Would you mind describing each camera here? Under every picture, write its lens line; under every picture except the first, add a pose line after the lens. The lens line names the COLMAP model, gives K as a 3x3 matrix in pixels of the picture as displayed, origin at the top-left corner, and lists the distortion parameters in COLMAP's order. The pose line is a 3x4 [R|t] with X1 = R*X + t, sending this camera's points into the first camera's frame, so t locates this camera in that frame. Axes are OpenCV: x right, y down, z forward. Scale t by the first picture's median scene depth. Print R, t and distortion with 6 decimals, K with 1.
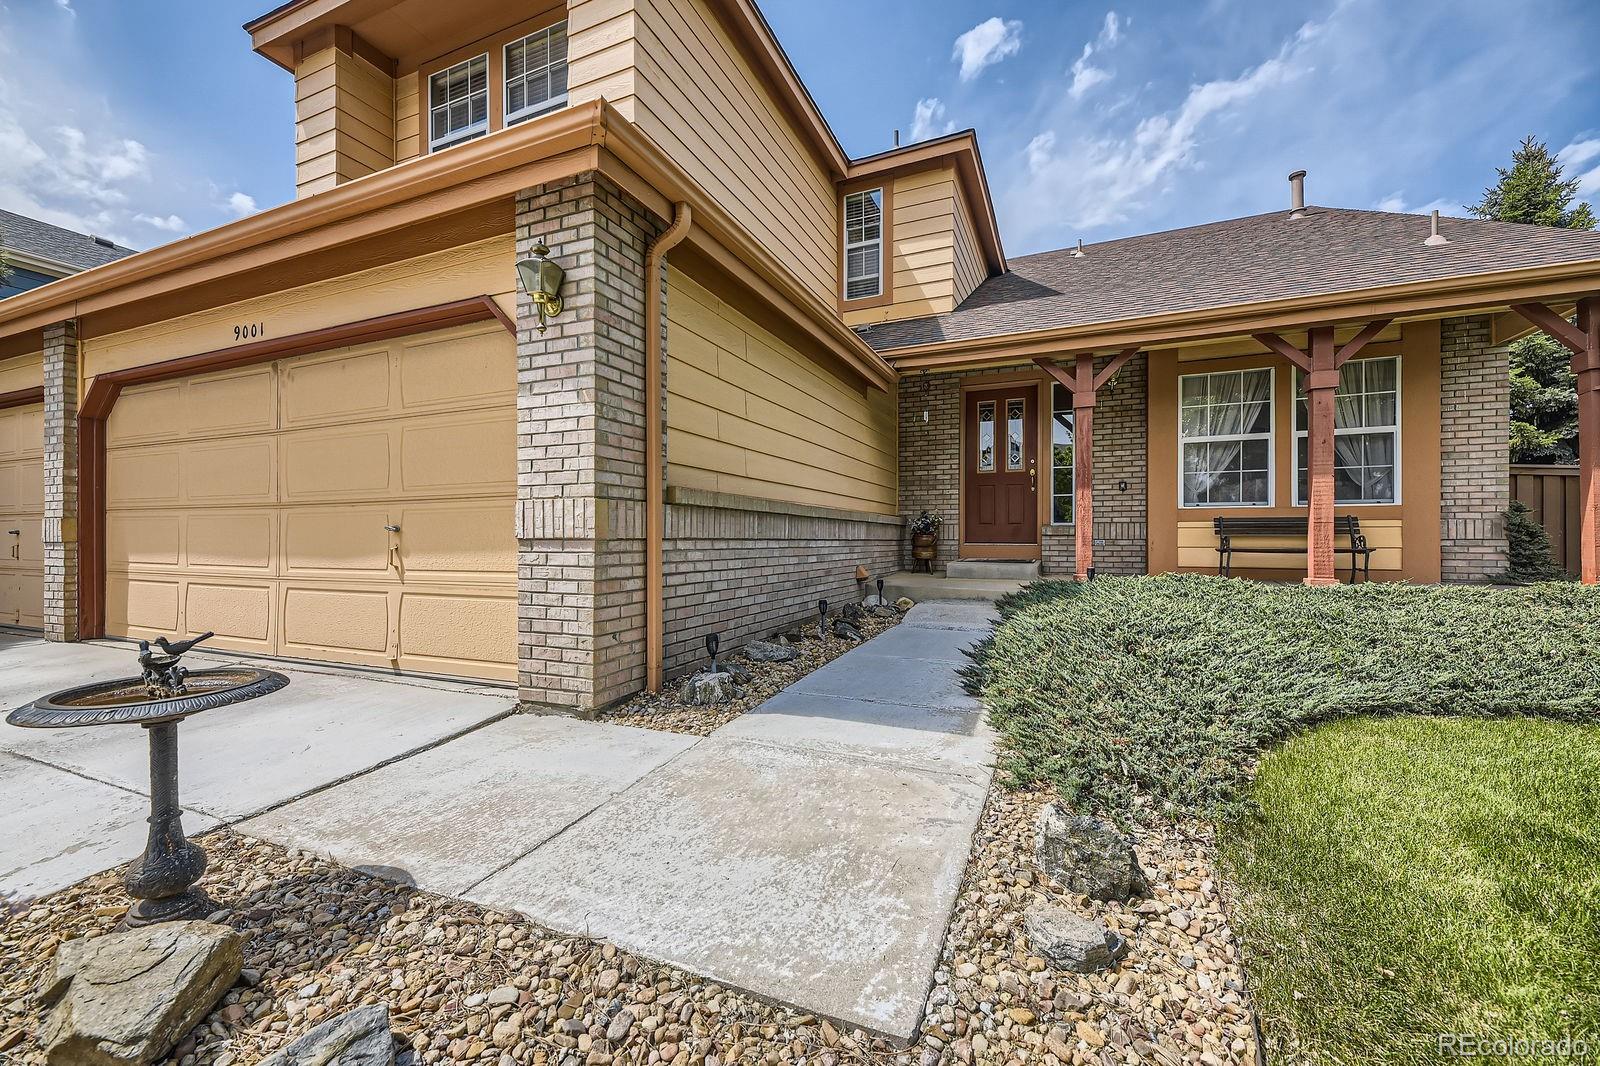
lens RADIAL K [[645.5, 0, 805.9], [0, 645.5, 540.8], [0, 0, 1]] dist [0.015353, -0.002562]
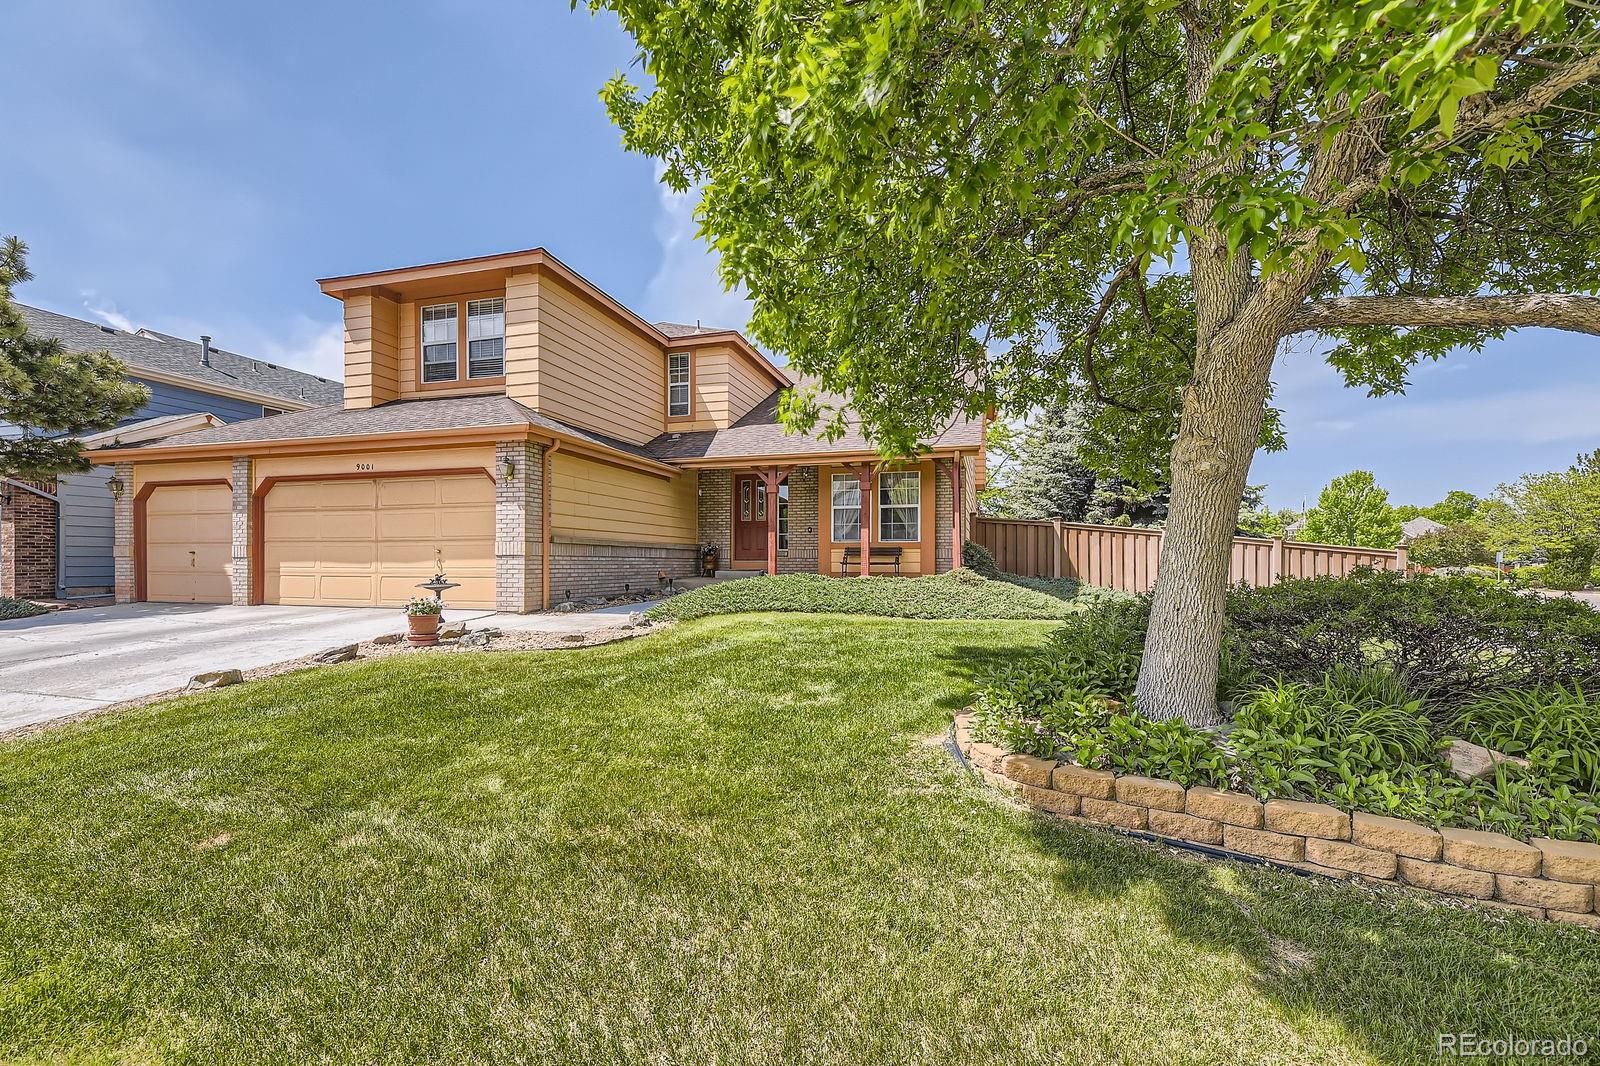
lens RADIAL K [[645.5, 0, 806.0], [0, 645.5, 559.9], [0, 0, 1]] dist [0.015353, -0.002562]
pose [[0.990103, 0.002592, 0.140320, 0.243067], [-0.001684, 0.999977, -0.006585, 0.016302], [-0.140334, 0.006284, 0.990084, -0.964317]]
